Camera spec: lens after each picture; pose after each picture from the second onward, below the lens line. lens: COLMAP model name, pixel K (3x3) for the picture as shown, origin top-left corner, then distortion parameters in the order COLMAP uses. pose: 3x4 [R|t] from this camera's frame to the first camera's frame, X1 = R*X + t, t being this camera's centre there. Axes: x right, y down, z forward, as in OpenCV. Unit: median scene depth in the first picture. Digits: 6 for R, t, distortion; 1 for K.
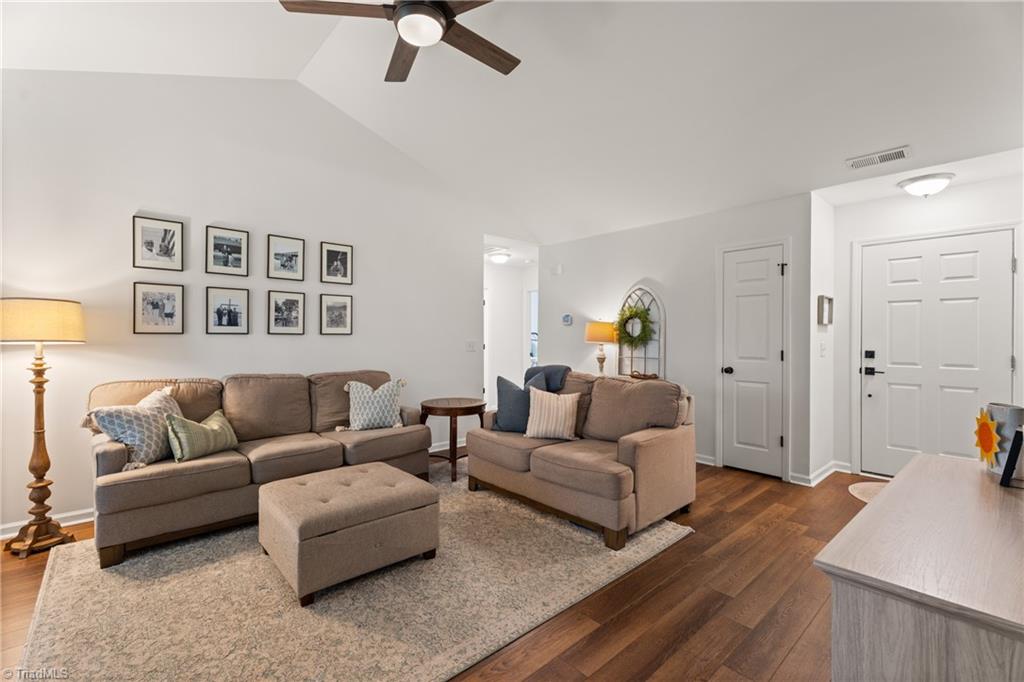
lens RADIAL K [[453.8, 0, 520.4], [0, 453.8, 334.9], [0, 0, 1]] dist [-0.010193, 0.000427]
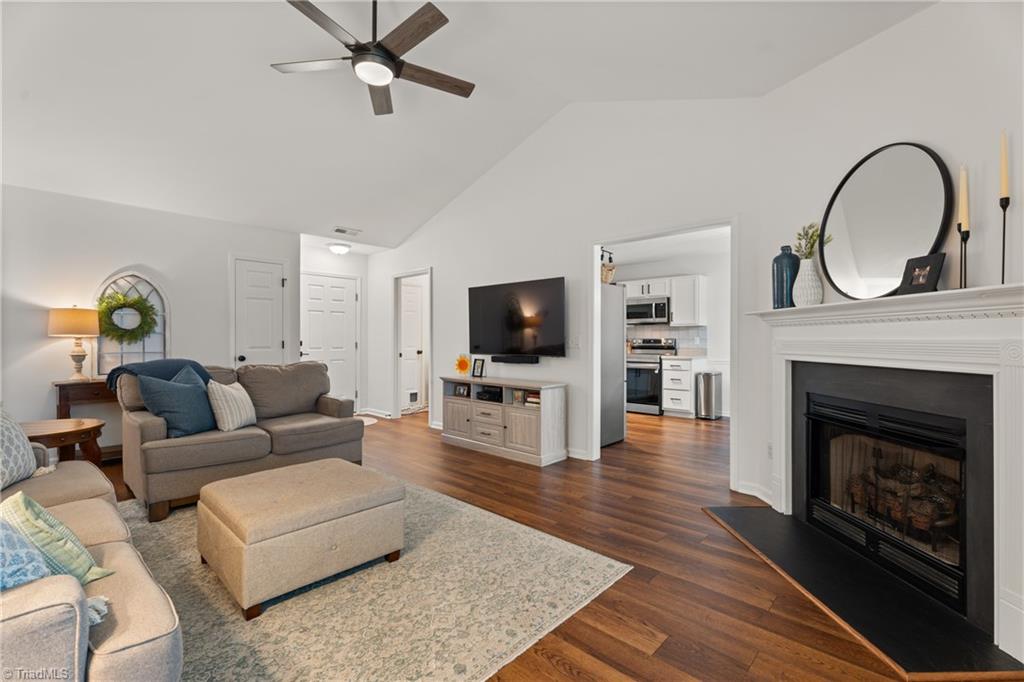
lens RADIAL K [[453.8, 0, 503.5], [0, 453.8, 345.6], [0, 0, 1]] dist [-0.010193, 0.000427]
pose [[-0.085894, -0.013792, 0.996209, -0.894832], [-0.003467, 0.999902, 0.013544, 0.028346], [-0.996298, -0.002290, -0.085934, 0.454679]]
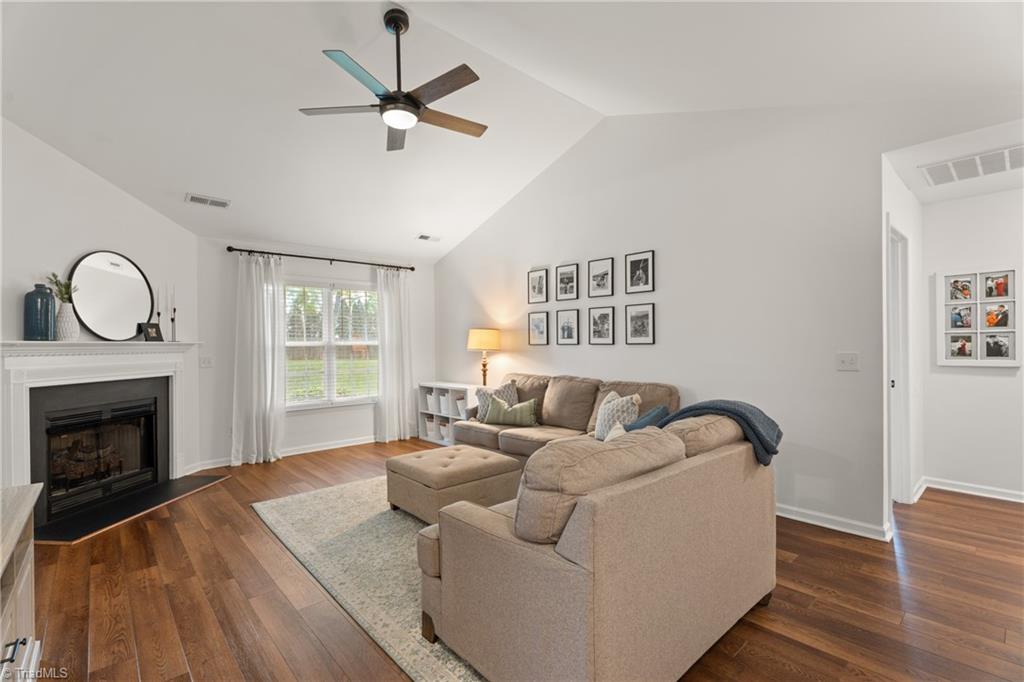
lens RADIAL K [[453.8, 0, 497.3], [0, 453.8, 345.5], [0, 0, 1]] dist [-0.010193, 0.000427]
pose [[-0.016206, 0.002340, -0.999866, 0.665614], [0.015559, 0.999877, 0.002088, -0.005014], [0.999748, -0.015523, -0.016241, 0.787616]]
